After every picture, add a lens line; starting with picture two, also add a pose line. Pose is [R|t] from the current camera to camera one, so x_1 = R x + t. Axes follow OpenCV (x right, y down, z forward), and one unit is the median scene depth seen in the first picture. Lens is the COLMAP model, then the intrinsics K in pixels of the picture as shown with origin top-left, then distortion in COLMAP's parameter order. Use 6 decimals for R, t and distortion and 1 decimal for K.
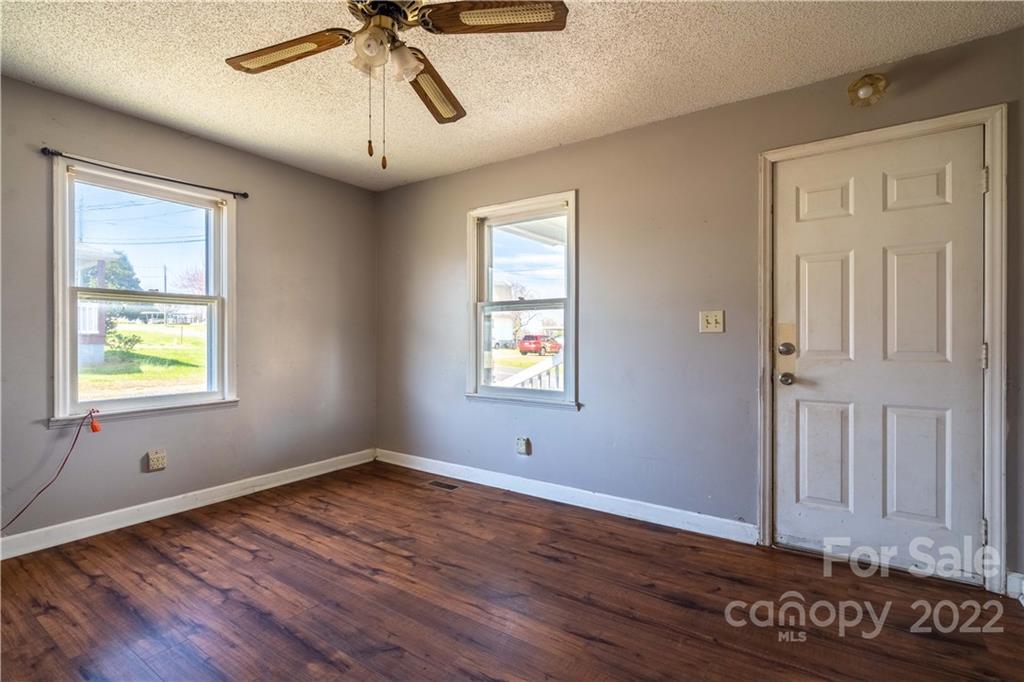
lens RADIAL K [[470.1, 0, 511.6], [0, 470.1, 339.4], [0, 0, 1]] dist [-0.007948, 0.003105]
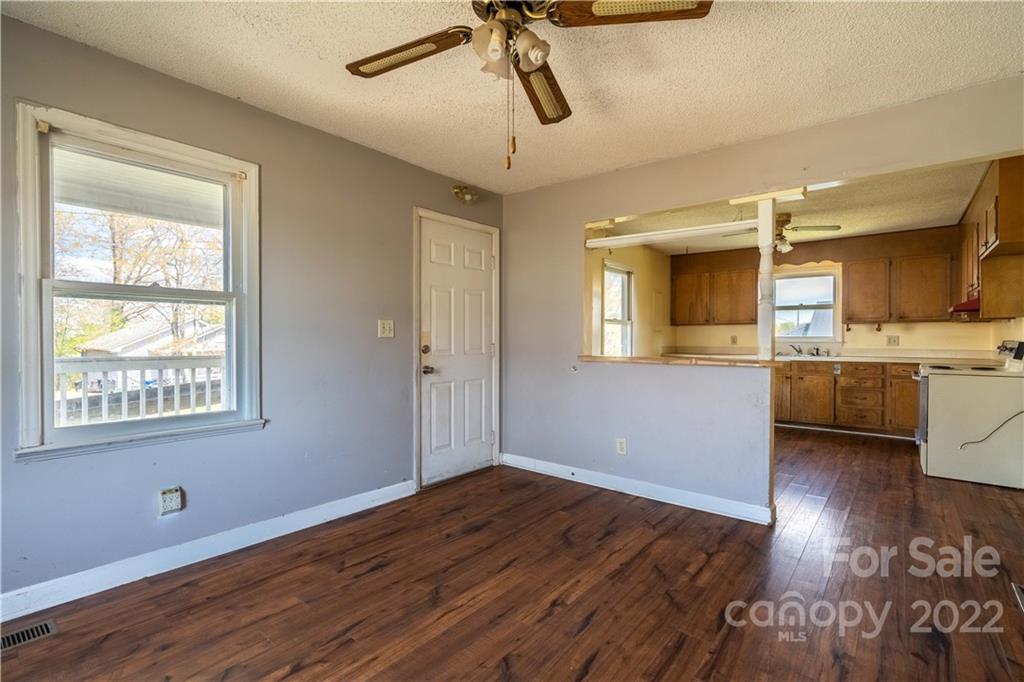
lens RADIAL K [[470.1, 0, 507.4], [0, 470.1, 343.4], [0, 0, 1]] dist [-0.007948, 0.003105]
pose [[0.104919, -0.009249, 0.994438, -0.810776], [0.001809, 0.999957, 0.009110, -0.010454], [-0.994479, 0.000843, 0.104931, 0.592823]]
